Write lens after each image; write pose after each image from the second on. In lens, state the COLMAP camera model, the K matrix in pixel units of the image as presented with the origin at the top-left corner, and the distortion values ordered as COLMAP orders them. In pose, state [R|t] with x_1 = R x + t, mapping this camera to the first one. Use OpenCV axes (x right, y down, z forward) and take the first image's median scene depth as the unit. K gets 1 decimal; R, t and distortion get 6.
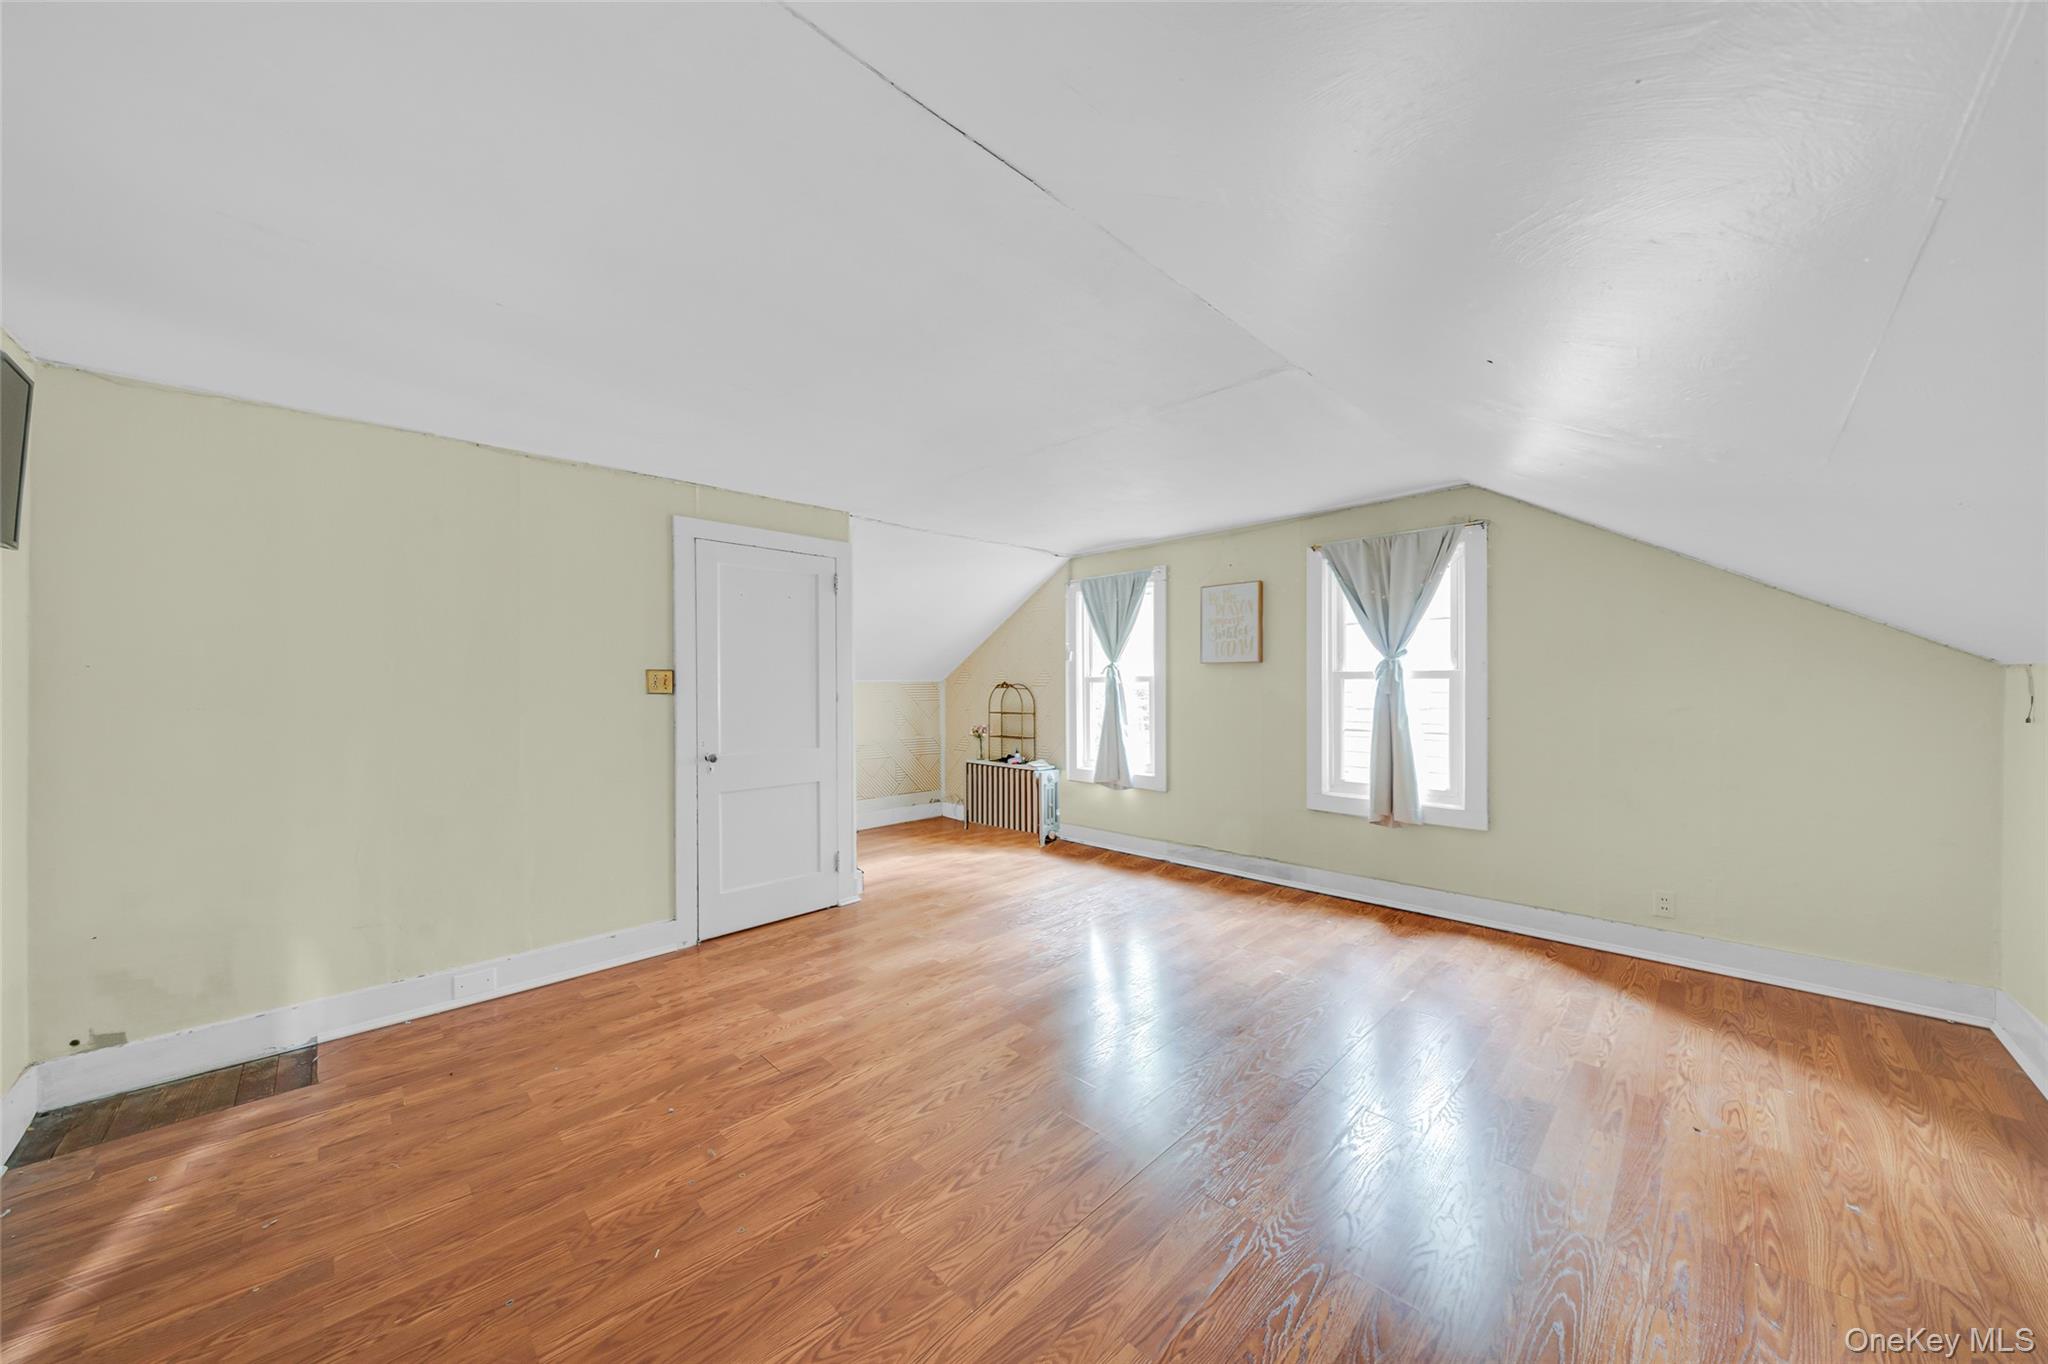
lens RADIAL K [[710.4, 0, 1028.3], [0, 710.4, 685.7], [0, 0, 1]] dist [0.000016, -0.000053]
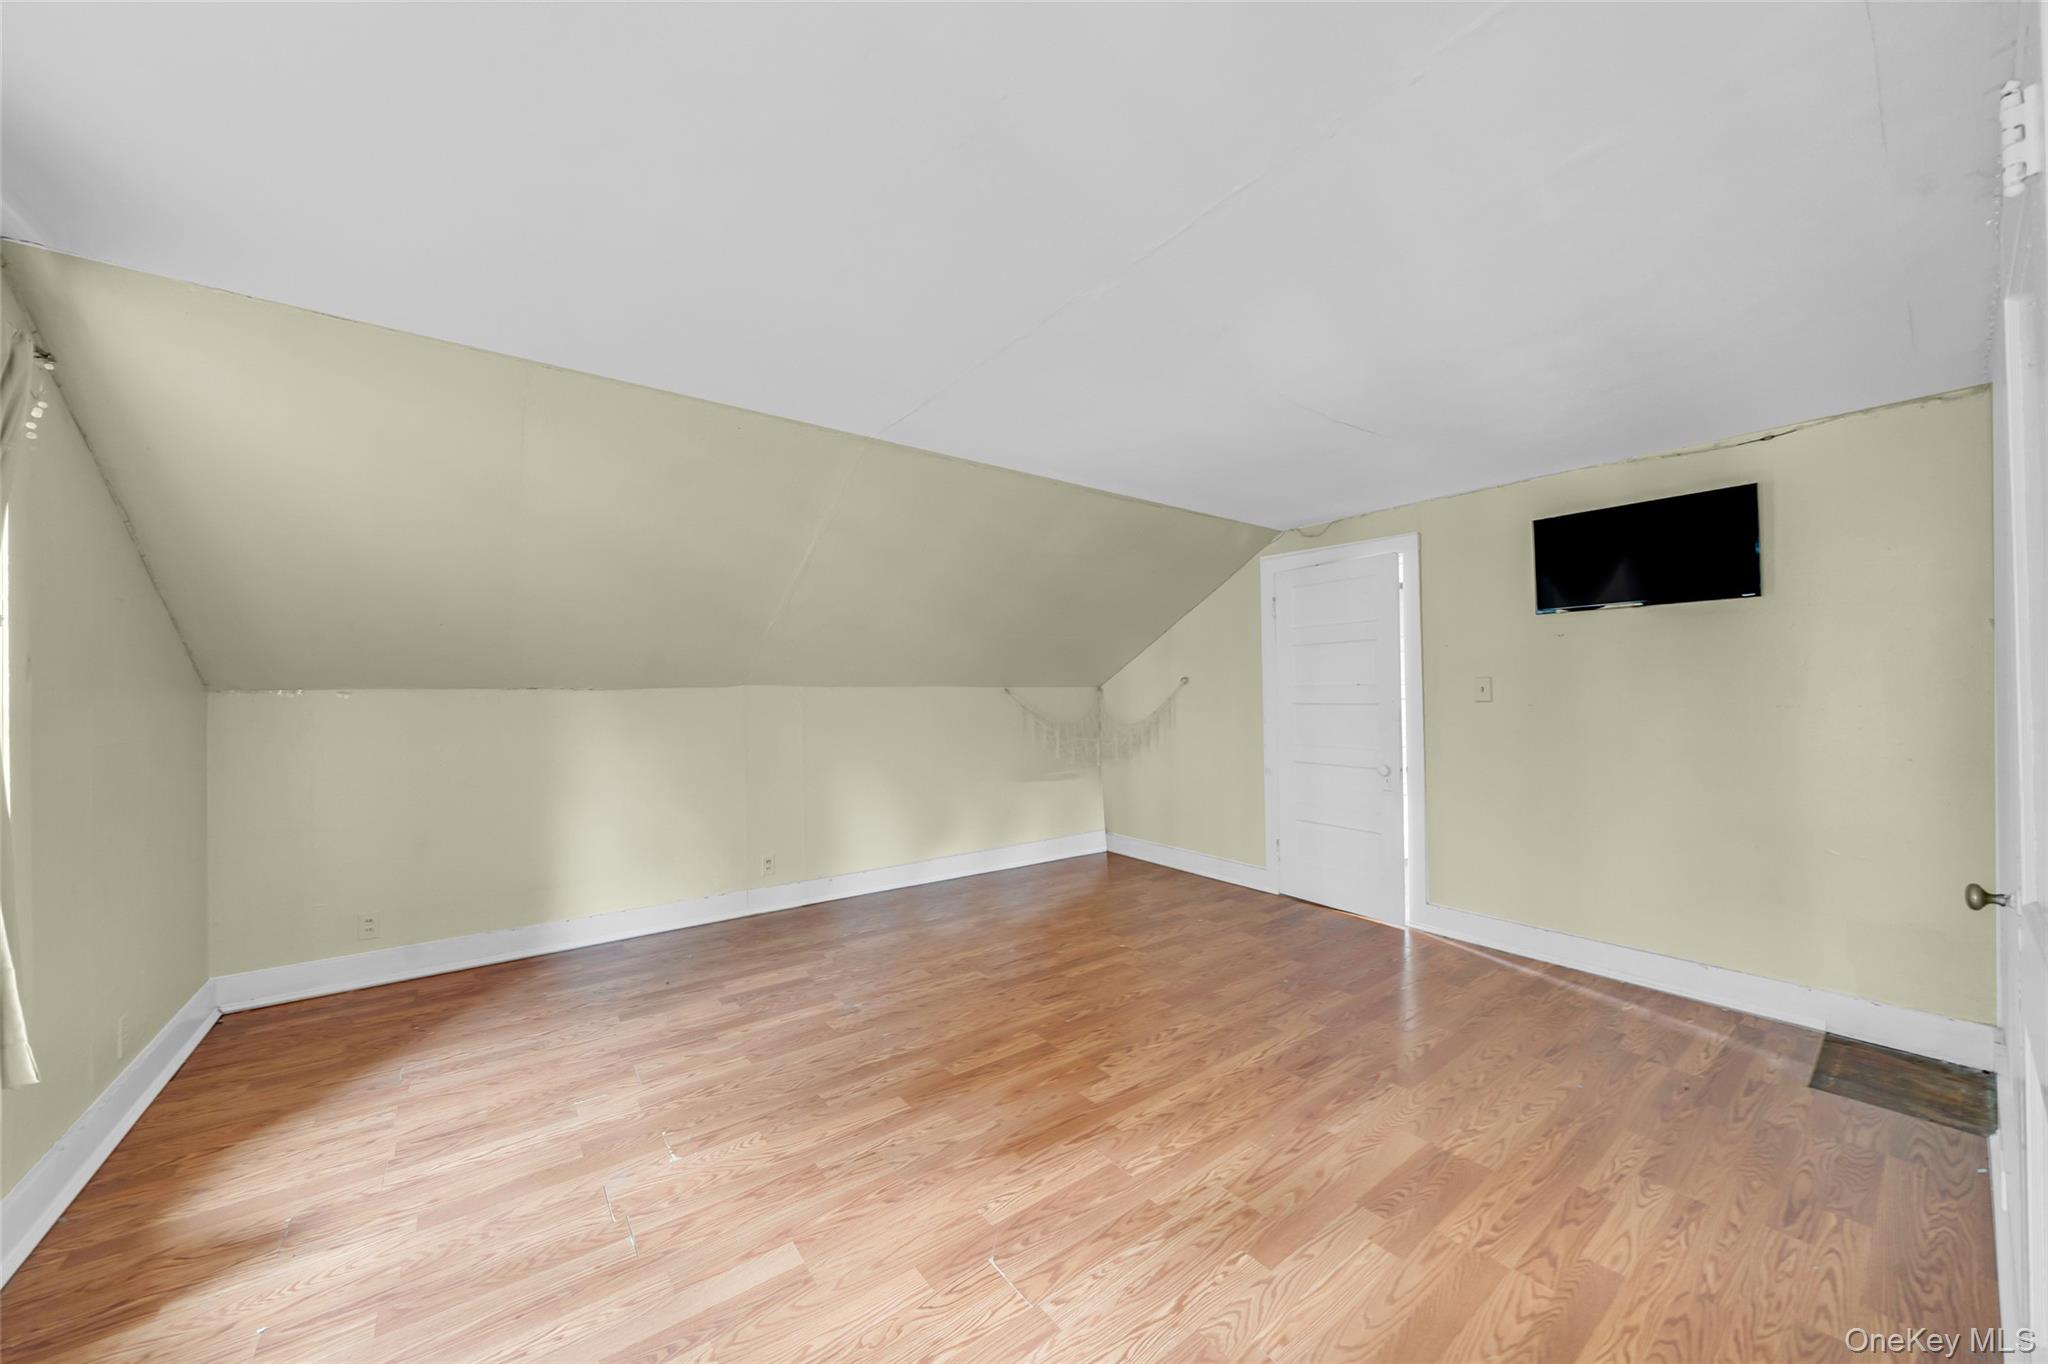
lens RADIAL K [[710.4, 0, 1016.8], [0, 710.4, 686.4], [0, 0, 1]] dist [0.000016, -0.000053]
pose [[-0.988745, 0.015397, 0.148818, -0.054060], [0.013608, 0.999822, -0.013033, -0.001783], [-0.148992, -0.010861, -0.988779, 1.874610]]
